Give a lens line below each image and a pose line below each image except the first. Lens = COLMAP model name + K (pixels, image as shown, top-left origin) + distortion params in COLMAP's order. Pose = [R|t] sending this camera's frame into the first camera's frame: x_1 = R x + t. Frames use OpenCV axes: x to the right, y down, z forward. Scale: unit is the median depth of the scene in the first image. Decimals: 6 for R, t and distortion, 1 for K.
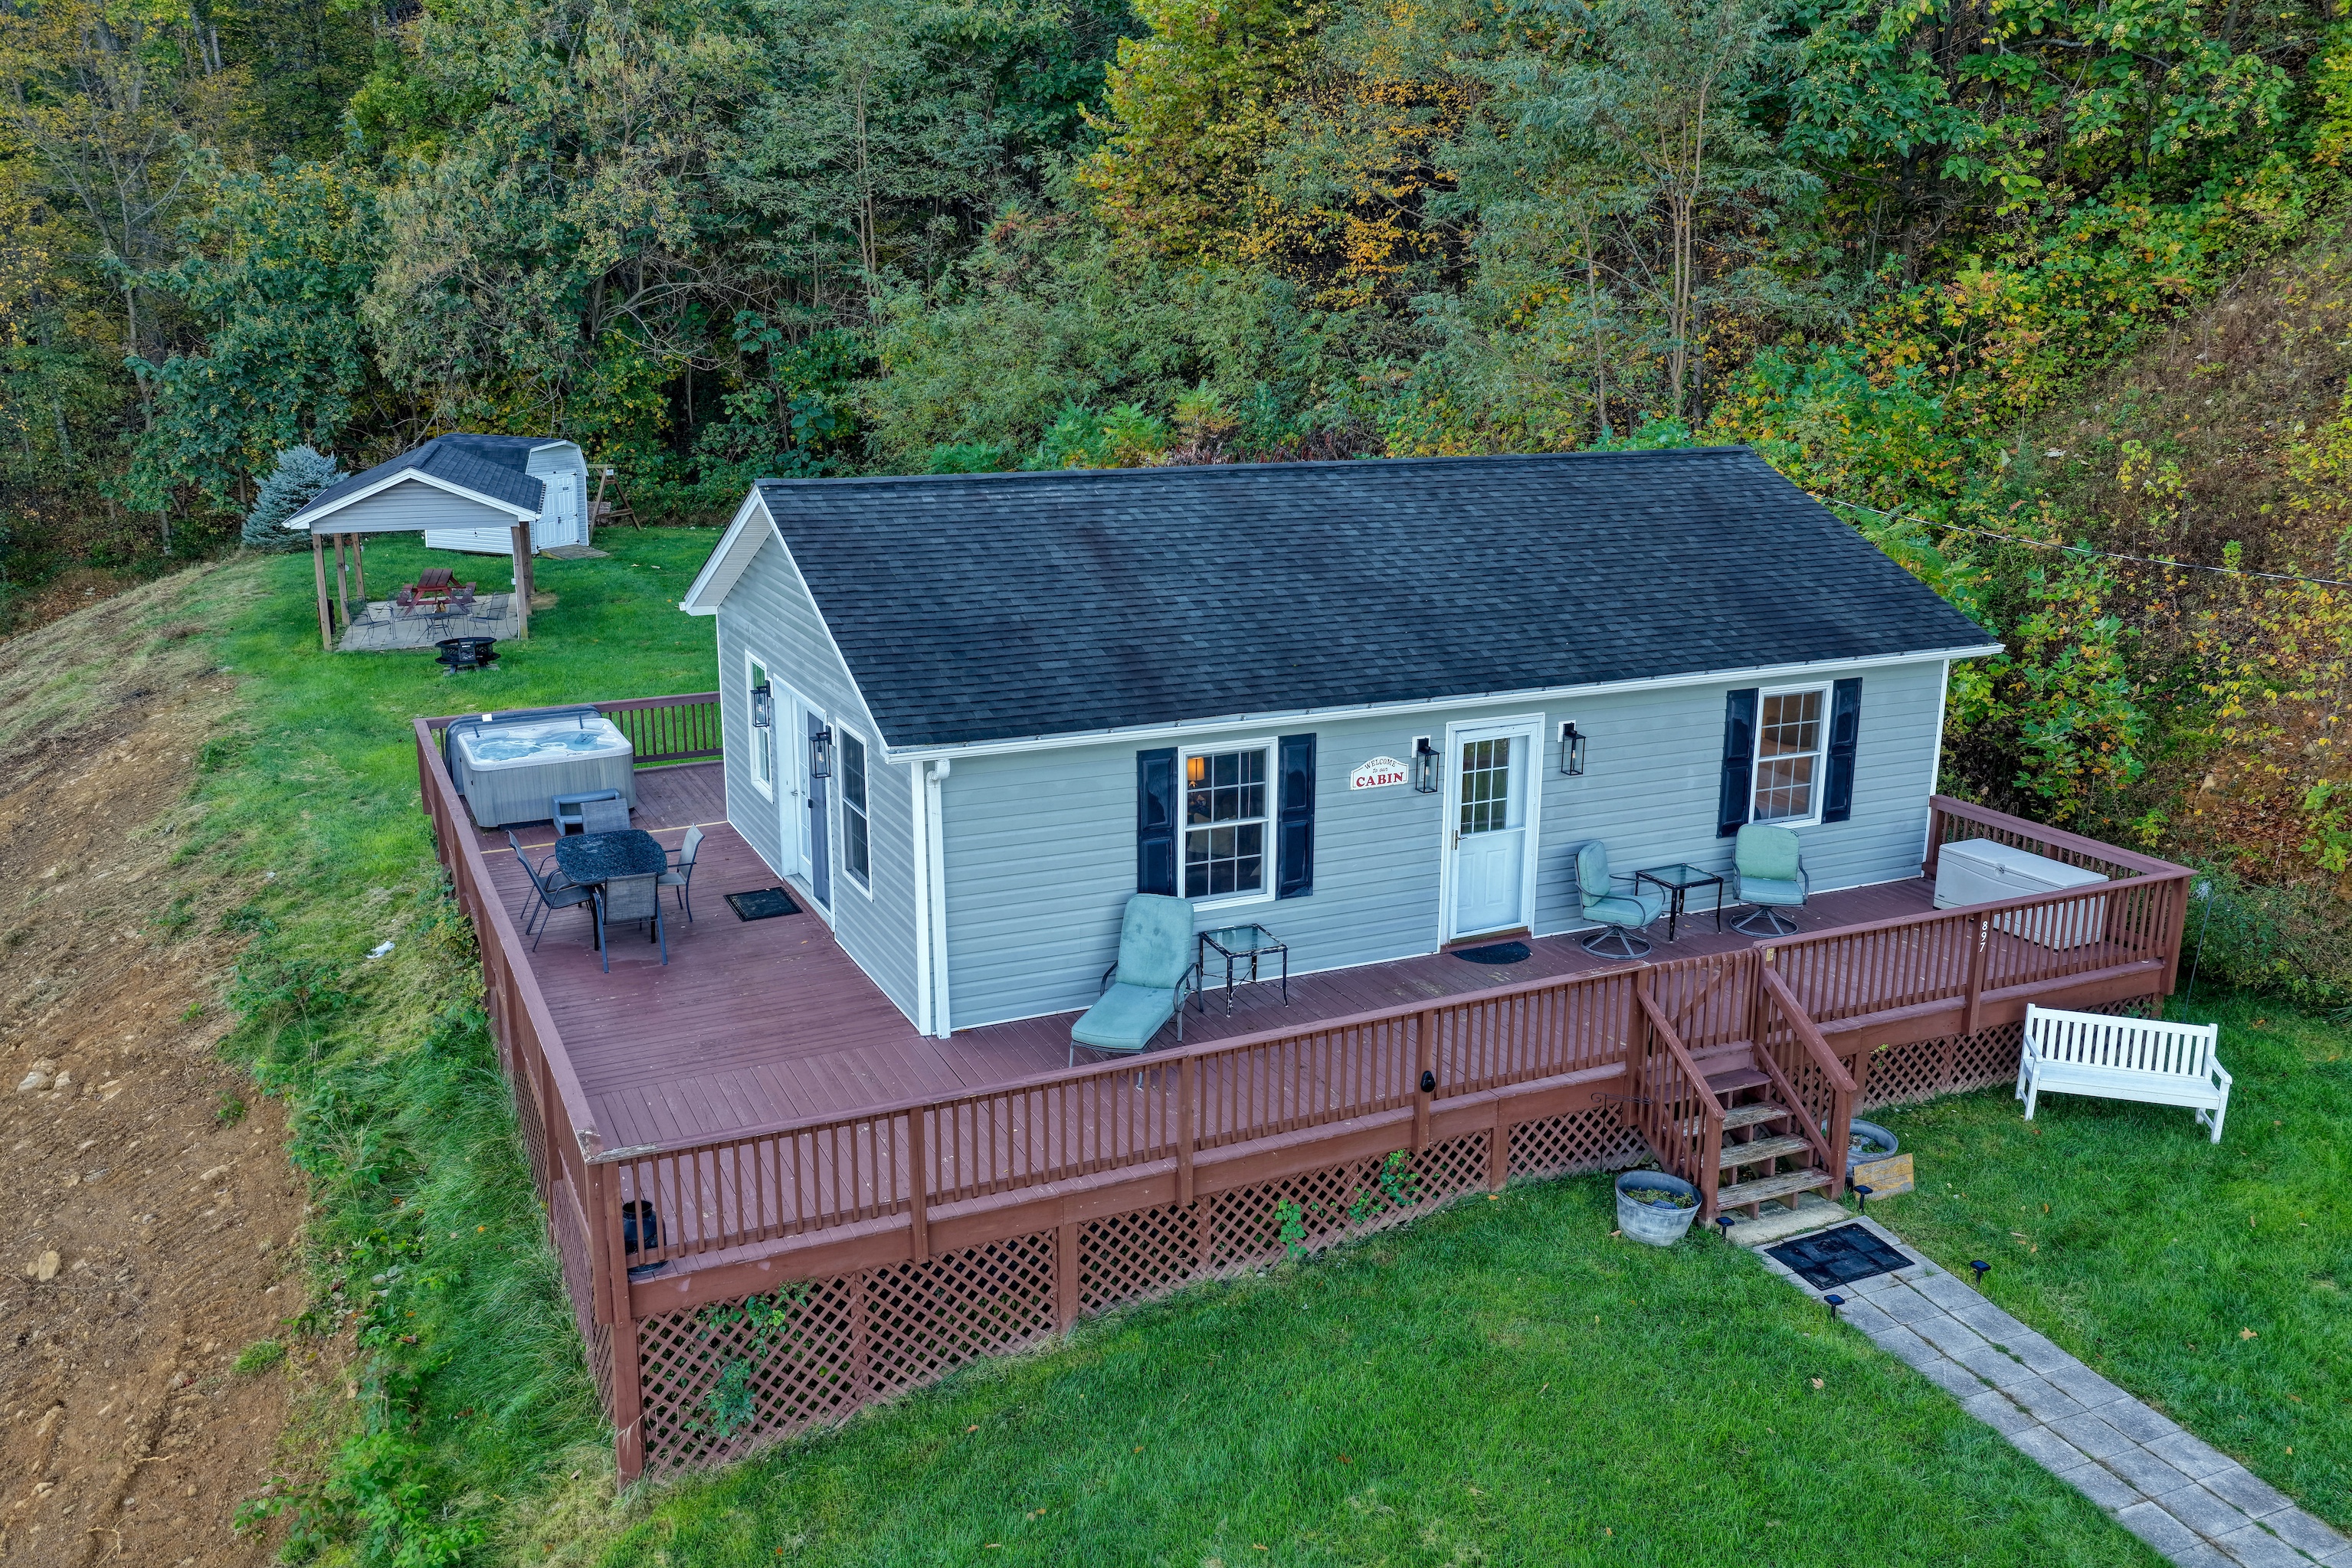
lens RADIAL K [[1943.1, 0, 1182.2], [0, 1943.1, 790.8], [0, 0, 1]] dist [-0.024688, 0.053466]
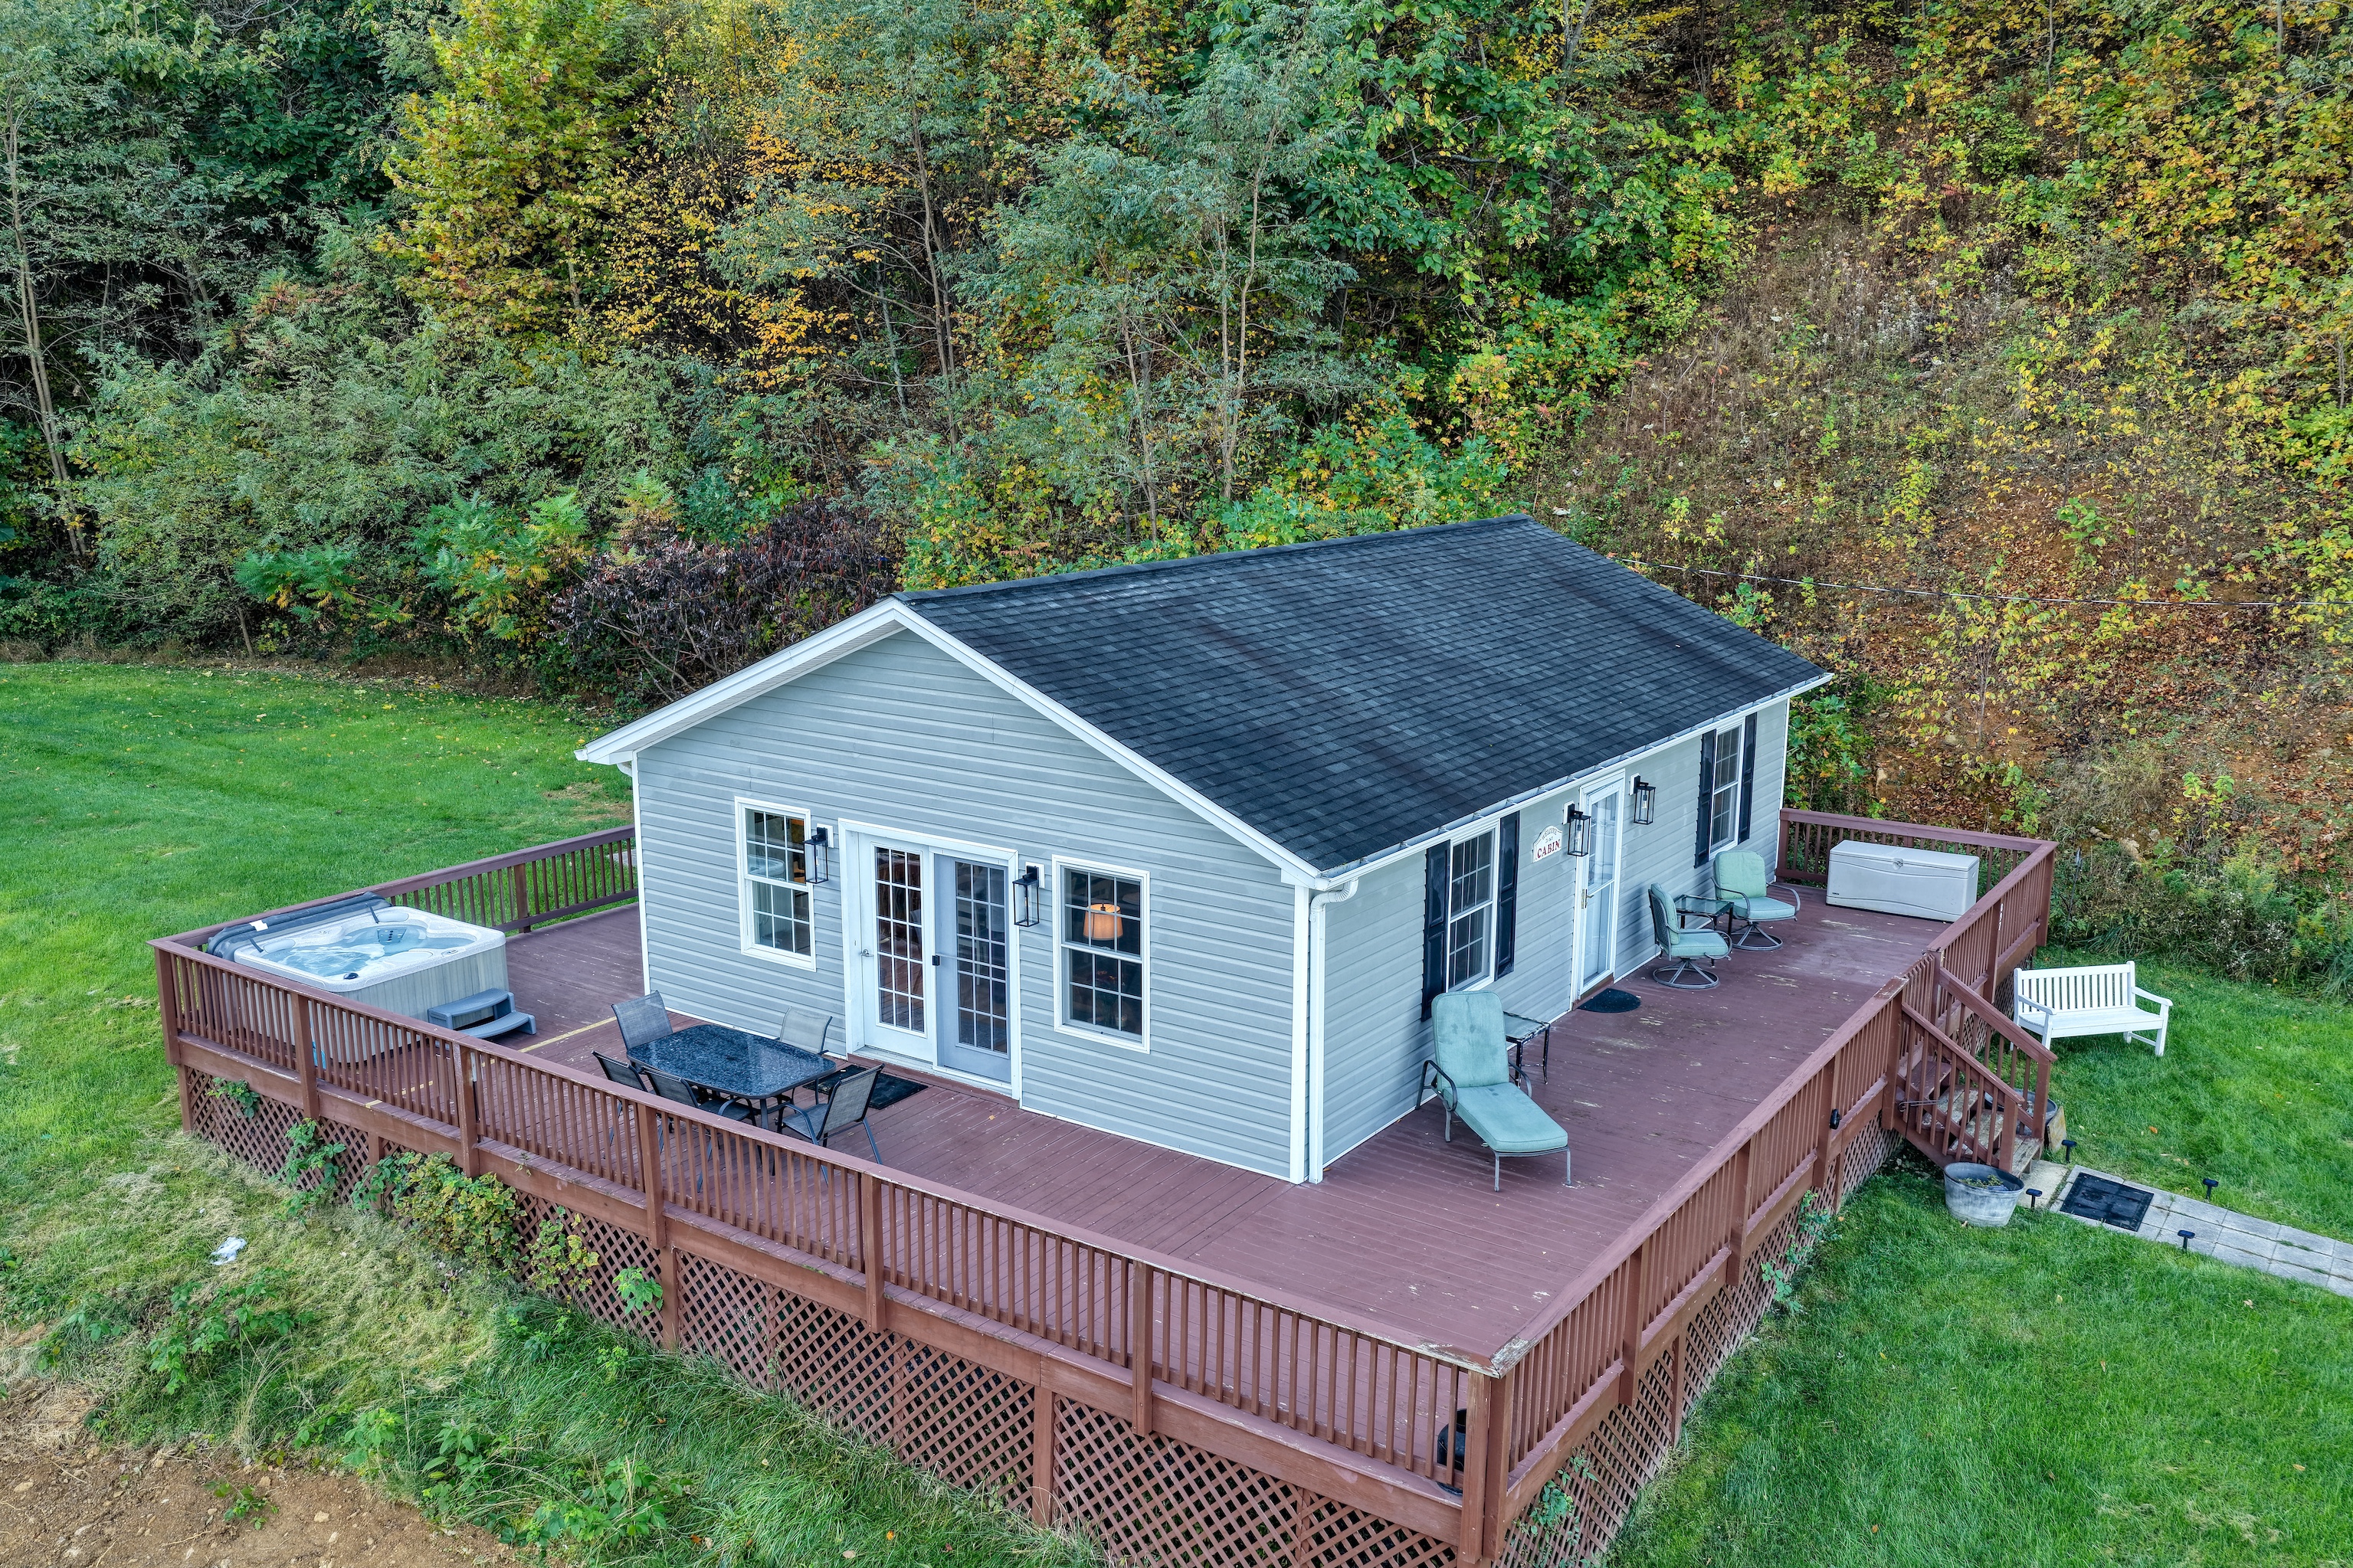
lens RADIAL K [[1943.8, 0, 1182.7], [0, 1943.8, 790.8], [0, 0, 1]] dist [-0.024688, 0.053466]
pose [[0.864687, -0.107204, 0.490738, -0.546527], [0.126150, 0.991996, -0.005572, -0.053169], [-0.486213, 0.066724, 0.871289, 0.195307]]
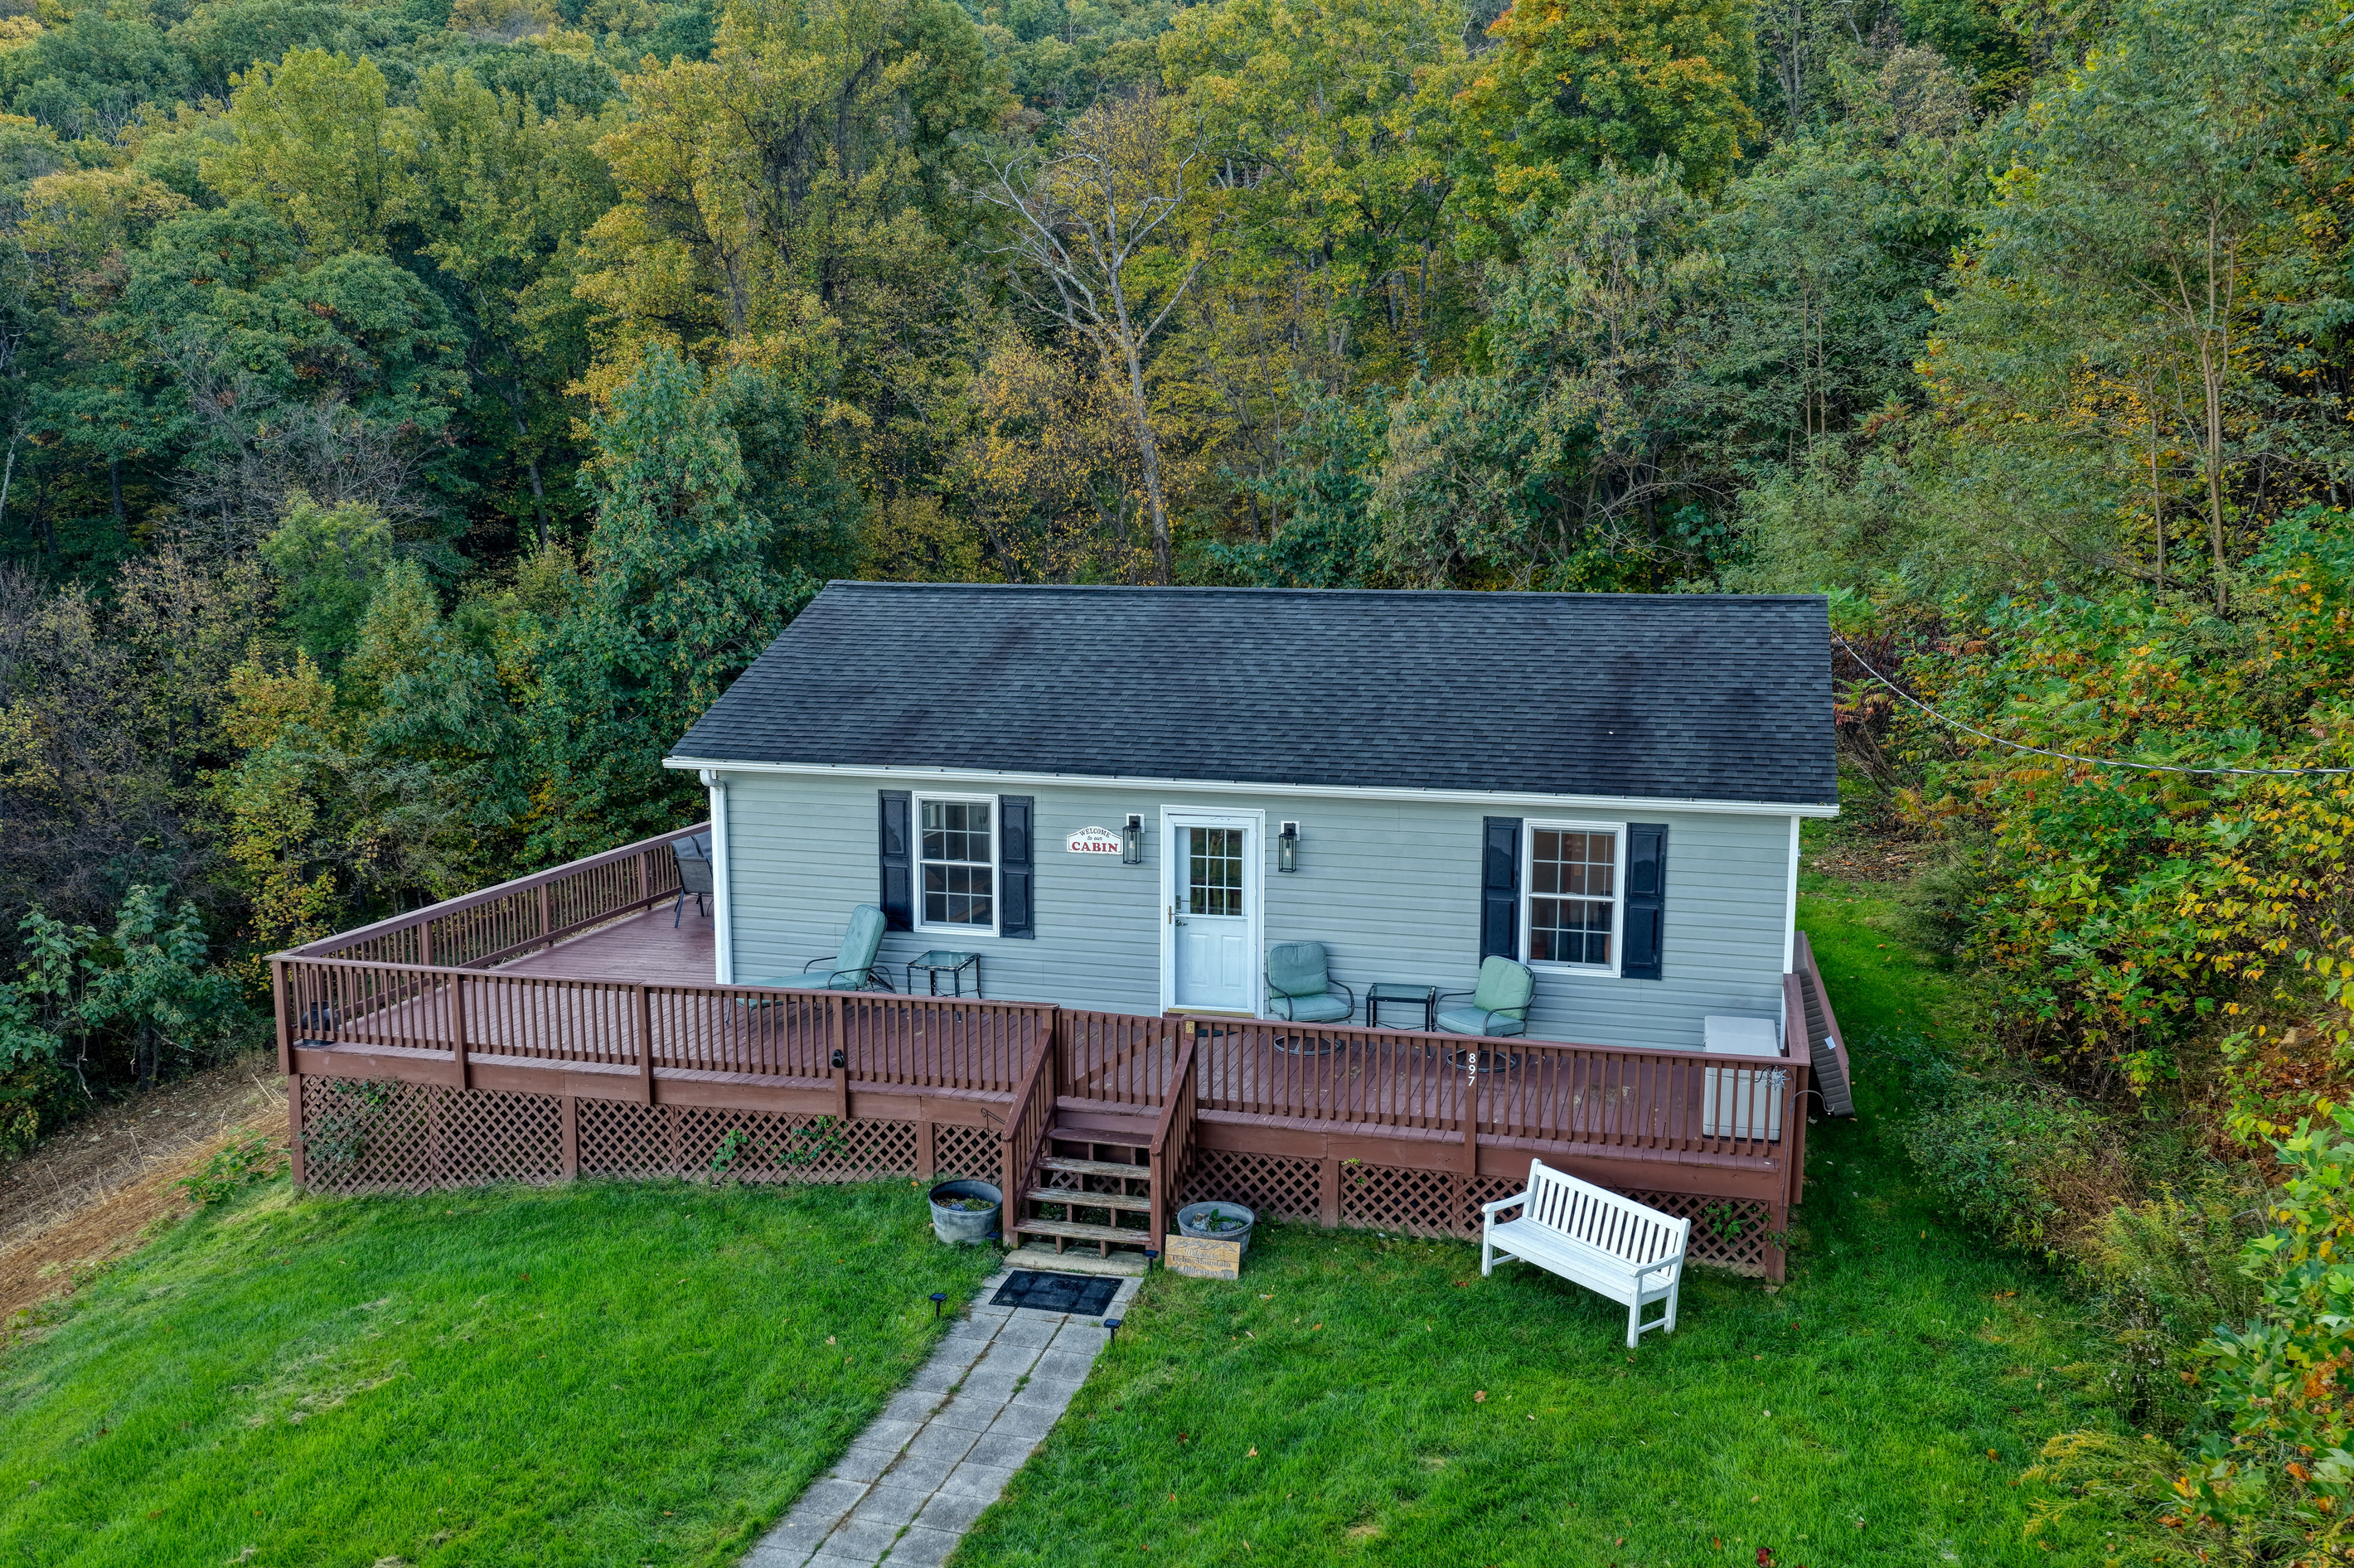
lens RADIAL K [[1944.8, 0, 1183.2], [0, 1944.8, 790.8], [0, 0, 1]] dist [-0.024688, 0.053466]
pose [[0.761350, 0.090190, -0.642037, 0.839137], [-0.161892, 0.985354, -0.053560, 0.013821], [0.627803, 0.144718, 0.764800, 0.158054]]
